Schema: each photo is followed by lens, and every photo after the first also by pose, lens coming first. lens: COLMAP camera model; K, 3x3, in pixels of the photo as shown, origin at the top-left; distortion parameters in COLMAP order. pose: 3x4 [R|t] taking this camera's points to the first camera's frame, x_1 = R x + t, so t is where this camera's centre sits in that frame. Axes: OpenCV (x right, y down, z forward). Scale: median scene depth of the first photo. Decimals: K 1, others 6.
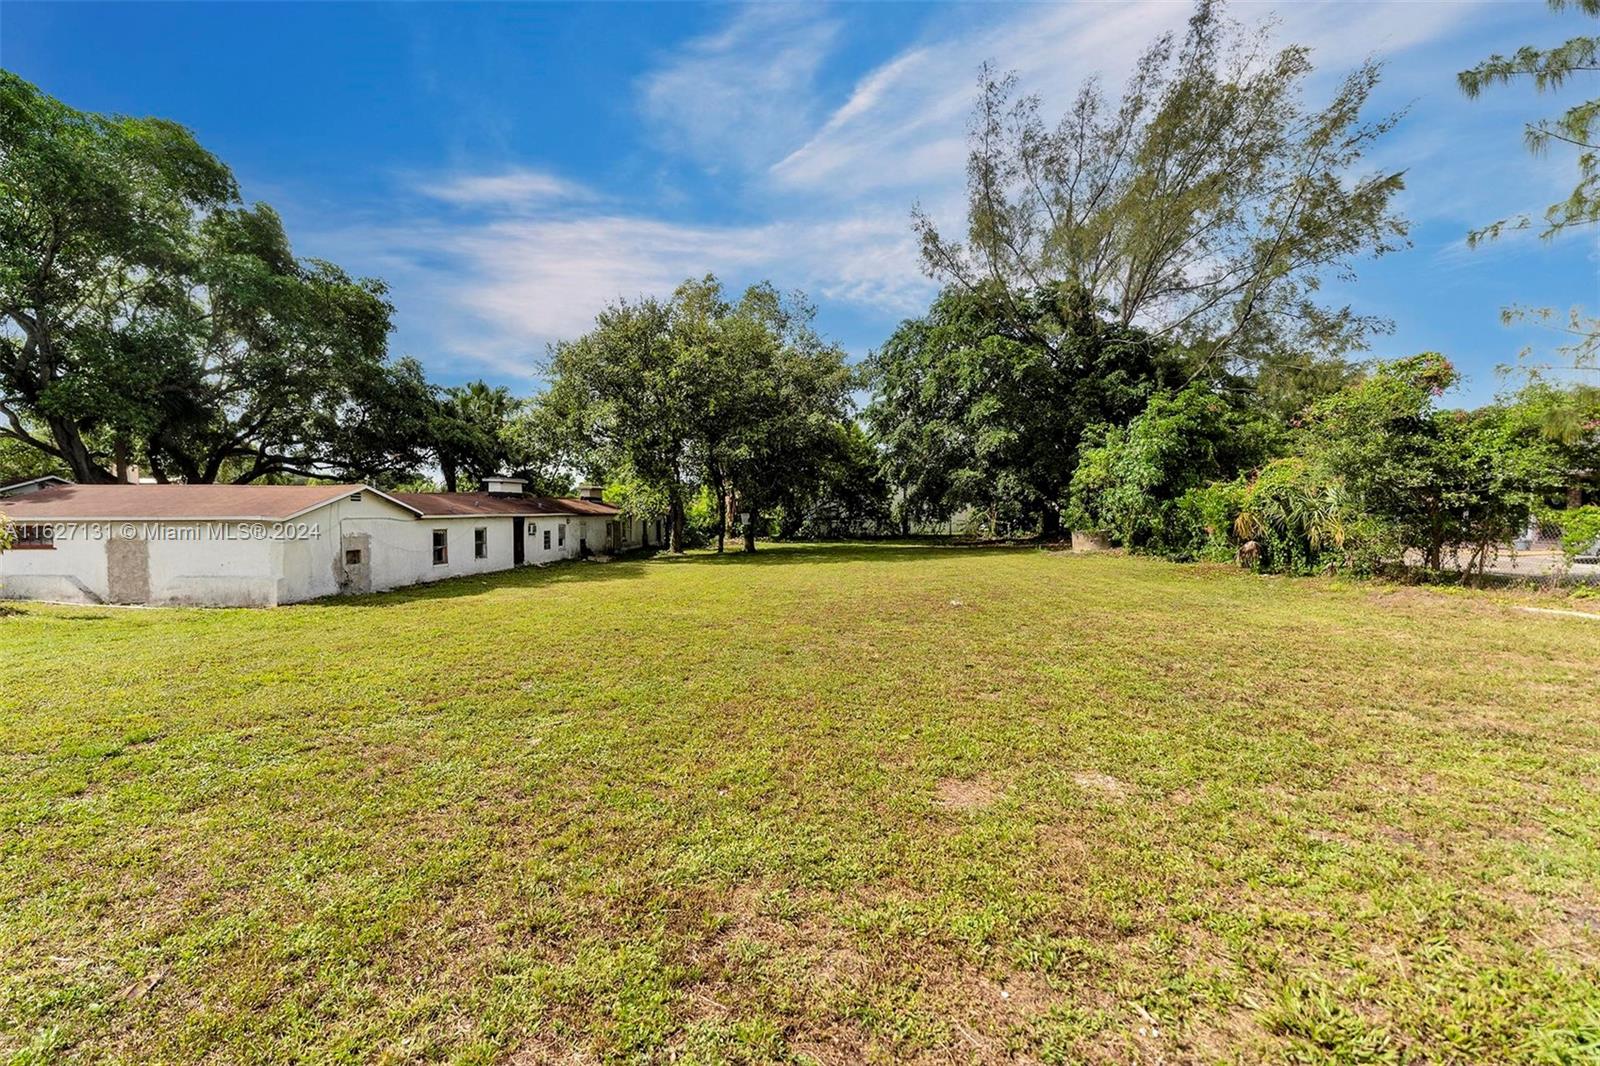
lens RADIAL K [[699.4, 0, 794.6], [0, 699.4, 527.9], [0, 0, 1]] dist [-0.005177, -0.000406]
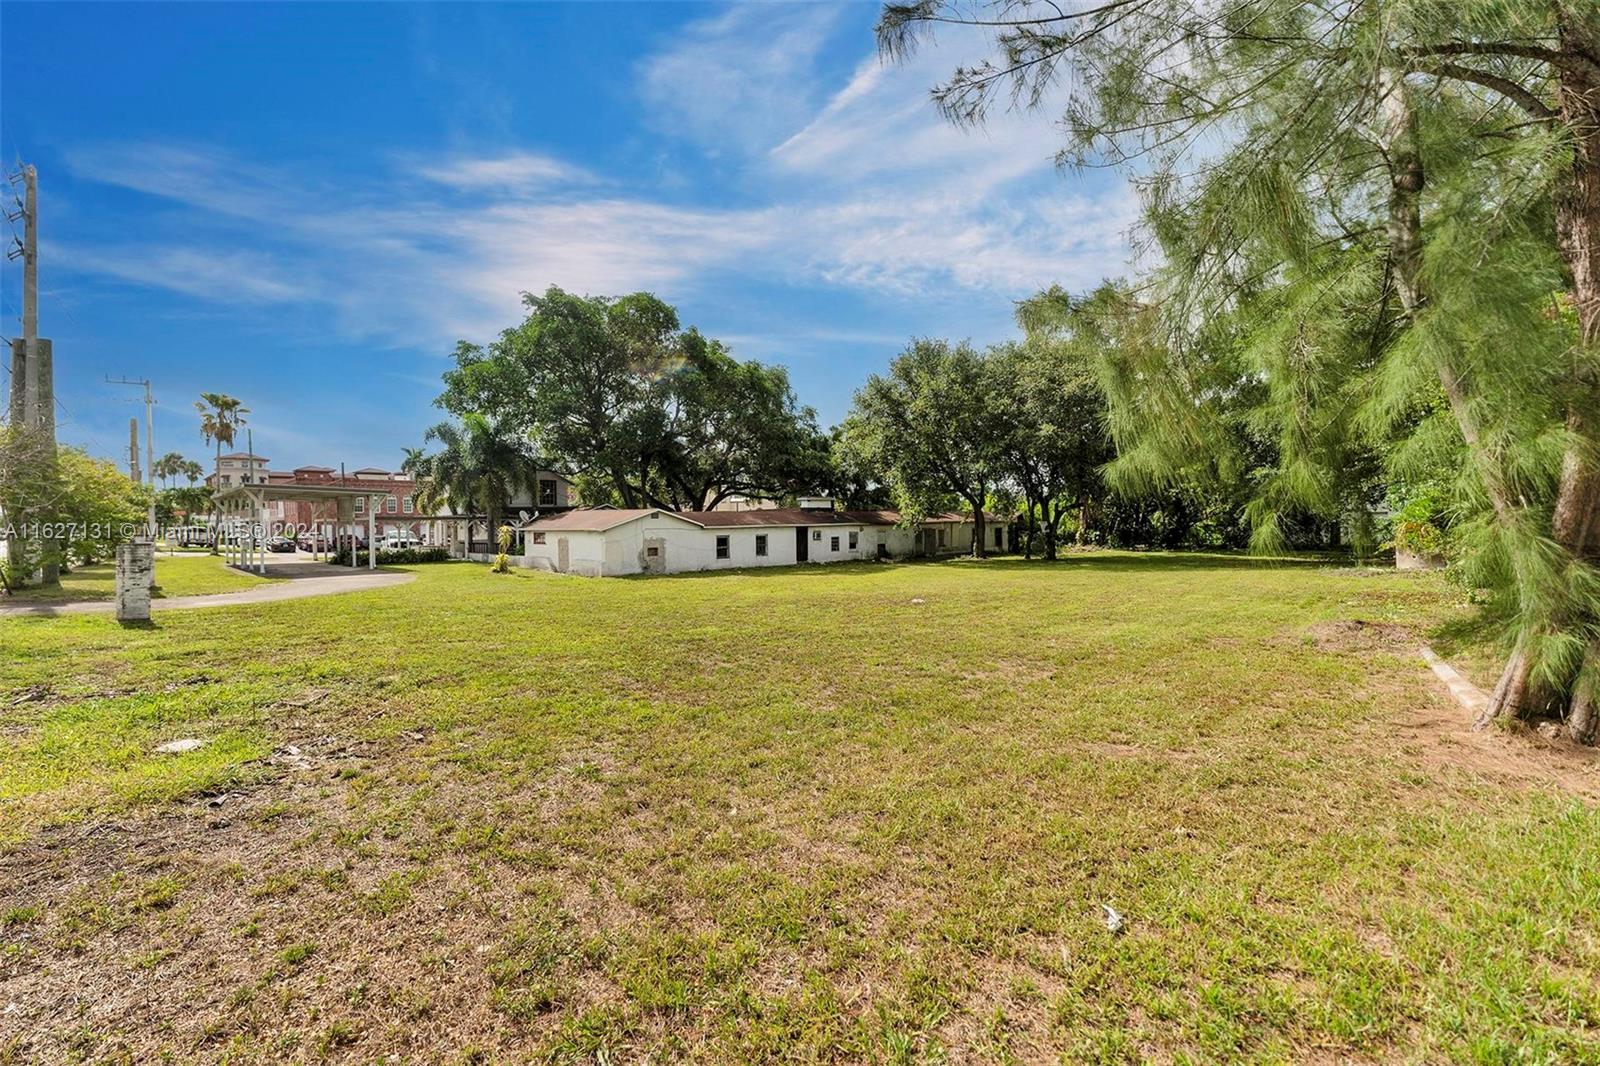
lens RADIAL K [[699.4, 0, 801.3], [0, 699.4, 539.4], [0, 0, 1]] dist [-0.005177, -0.000406]
pose [[0.737769, 0.011874, -0.674949, 0.637983], [-0.005610, 0.999919, 0.011458, -0.007704], [0.675030, -0.004667, 0.737776, -0.000164]]
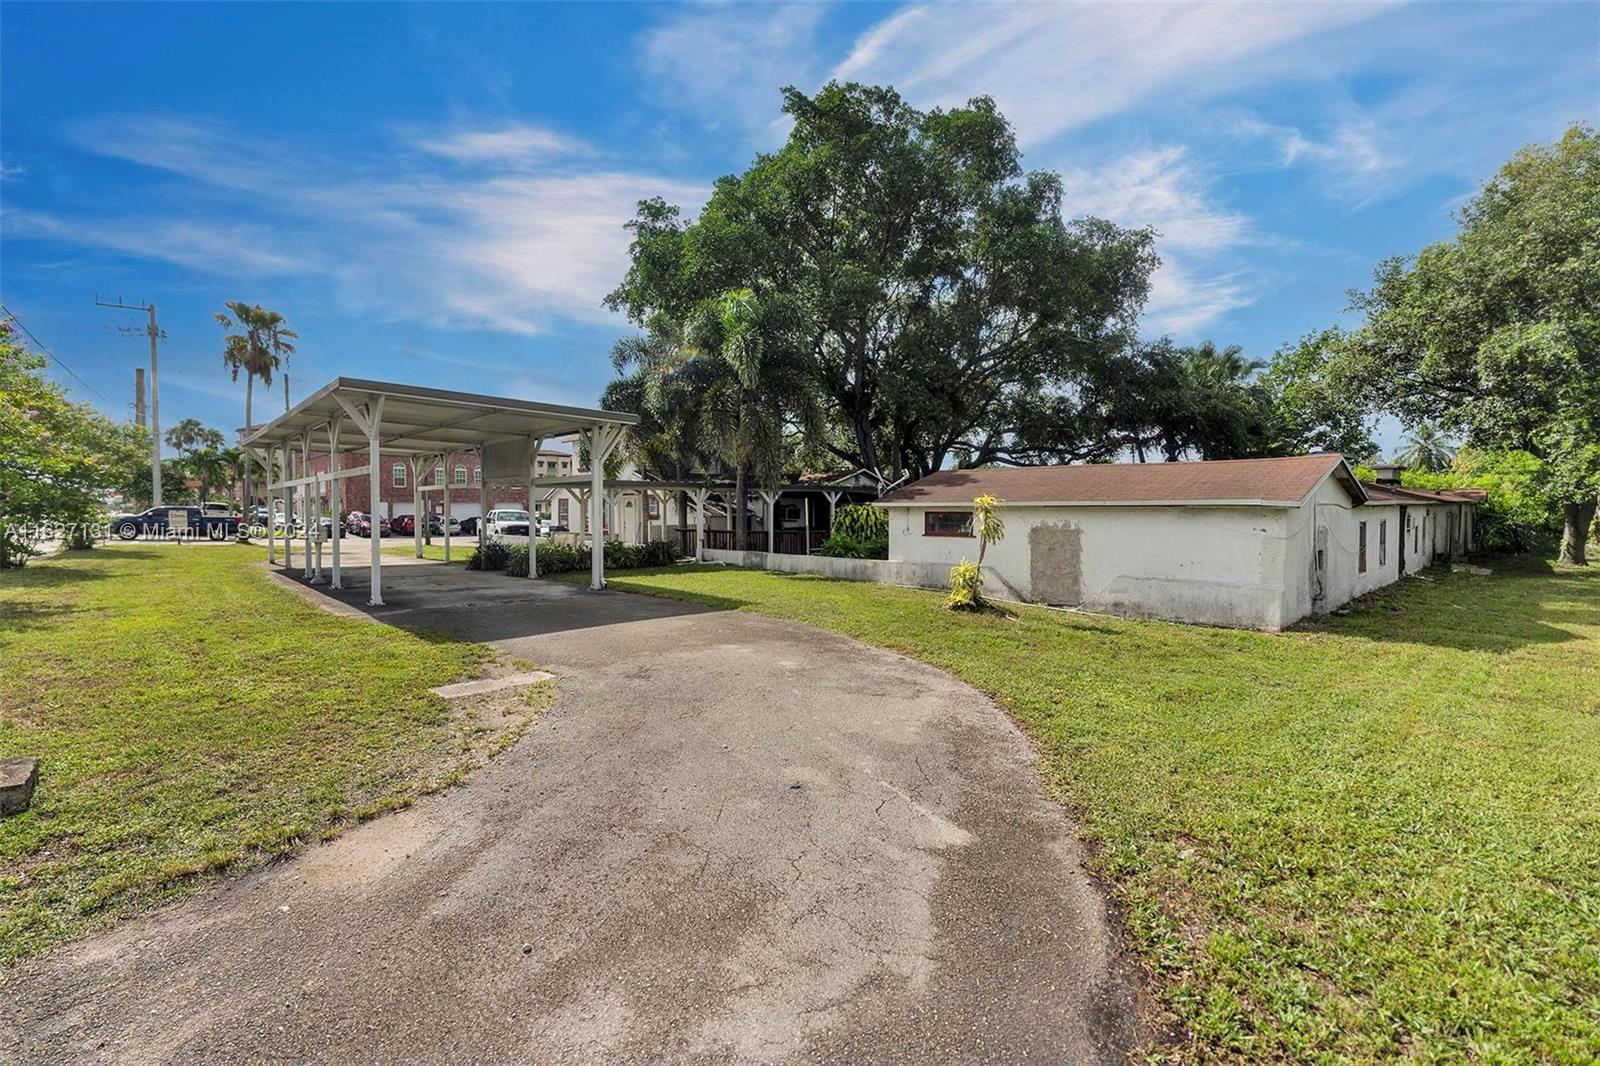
lens RADIAL K [[699.4, 0, 804.2], [0, 699.4, 522.8], [0, 0, 1]] dist [-0.005177, -0.000406]
pose [[0.727968, 0.016482, -0.685413, -0.442872], [-0.012330, 0.999864, 0.010948, 0.002529], [0.685501, 0.000482, 0.728072, 0.123997]]
